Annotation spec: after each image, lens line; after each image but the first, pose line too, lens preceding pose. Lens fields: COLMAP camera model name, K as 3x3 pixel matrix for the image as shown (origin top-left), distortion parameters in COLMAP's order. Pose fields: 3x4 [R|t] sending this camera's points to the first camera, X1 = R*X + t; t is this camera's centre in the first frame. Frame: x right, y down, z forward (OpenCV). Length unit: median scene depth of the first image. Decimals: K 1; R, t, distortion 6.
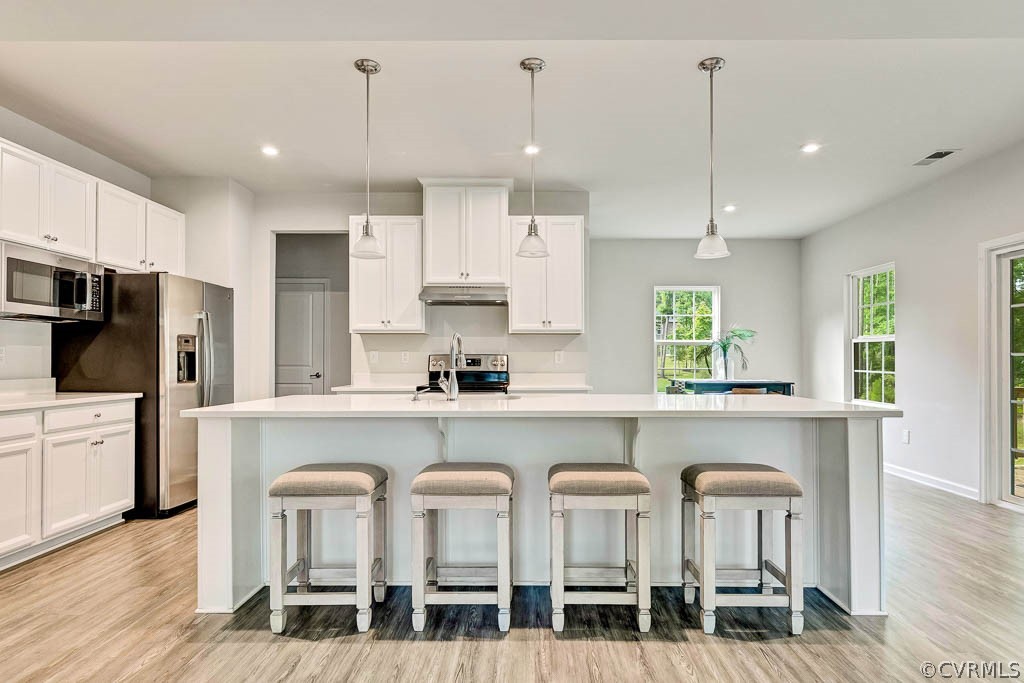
lens RADIAL K [[542.2, 0, 524.8], [0, 542.2, 358.3], [0, 0, 1]] dist [-0.000375, -0.000197]
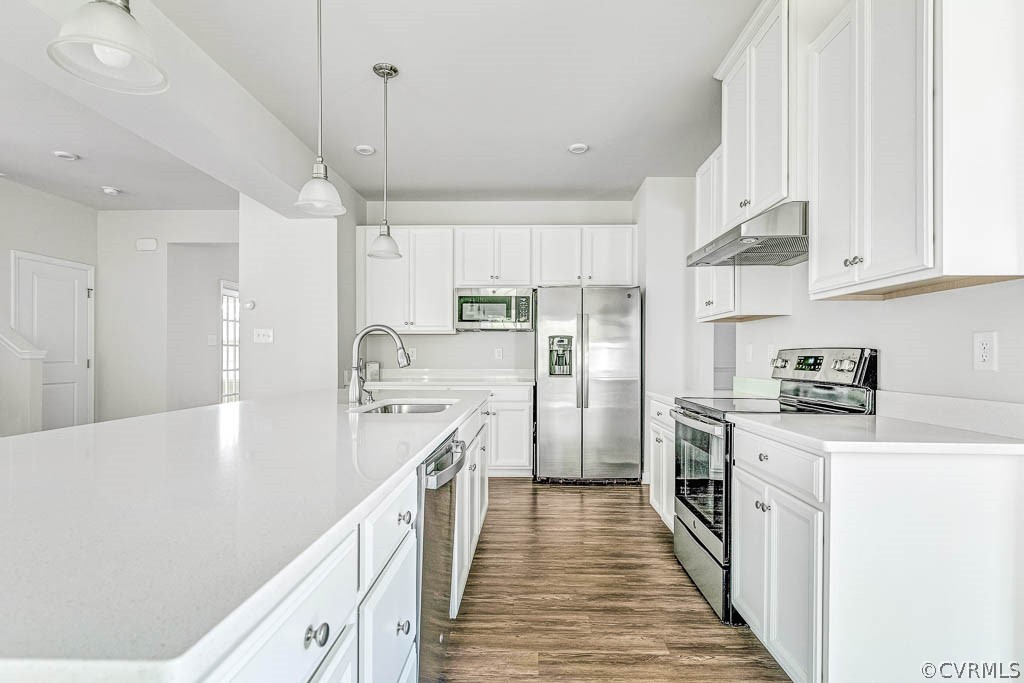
lens RADIAL K [[516.8, 0, 515.9], [0, 516.8, 347.8], [0, 0, 1]] dist [0.001233, -0.000135]
pose [[-0.019136, -0.015224, -0.999701, 0.487252], [-0.000474, 0.999884, -0.015217, 0.000386], [0.999817, 0.000182, -0.019141, 0.899320]]
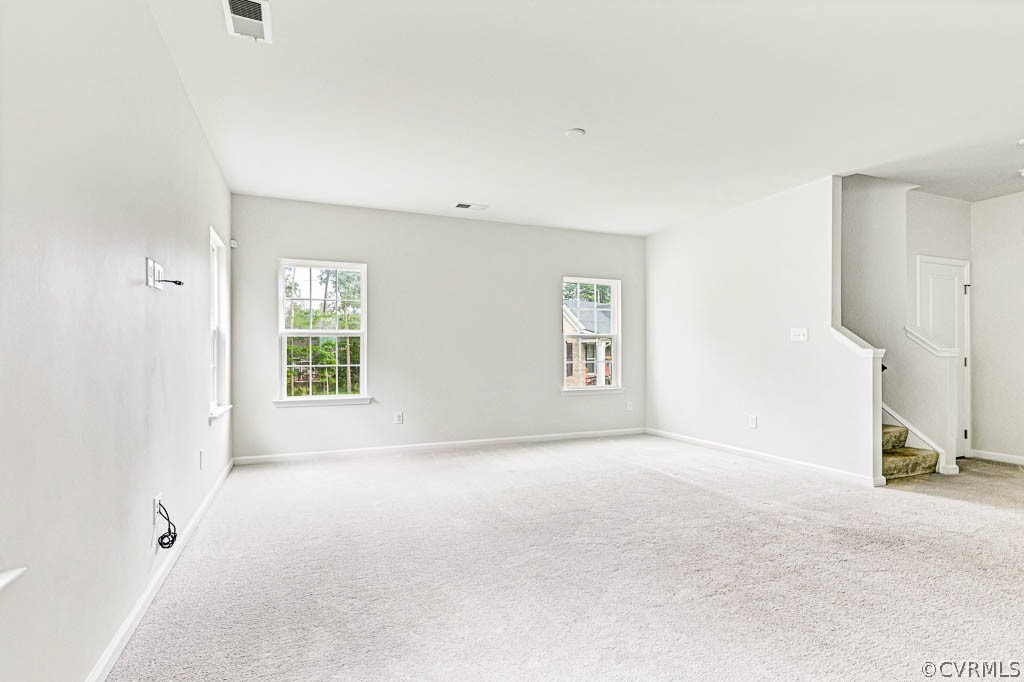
lens RADIAL K [[516.8, 0, 515.9], [0, 516.8, 347.3], [0, 0, 1]] dist [0.001233, -0.000135]
pose [[-0.920052, -0.005650, -0.391754, 0.725662], [-0.000524, 0.999913, -0.013190, 0.001904], [0.391795, -0.011930, -0.919975, 0.522391]]
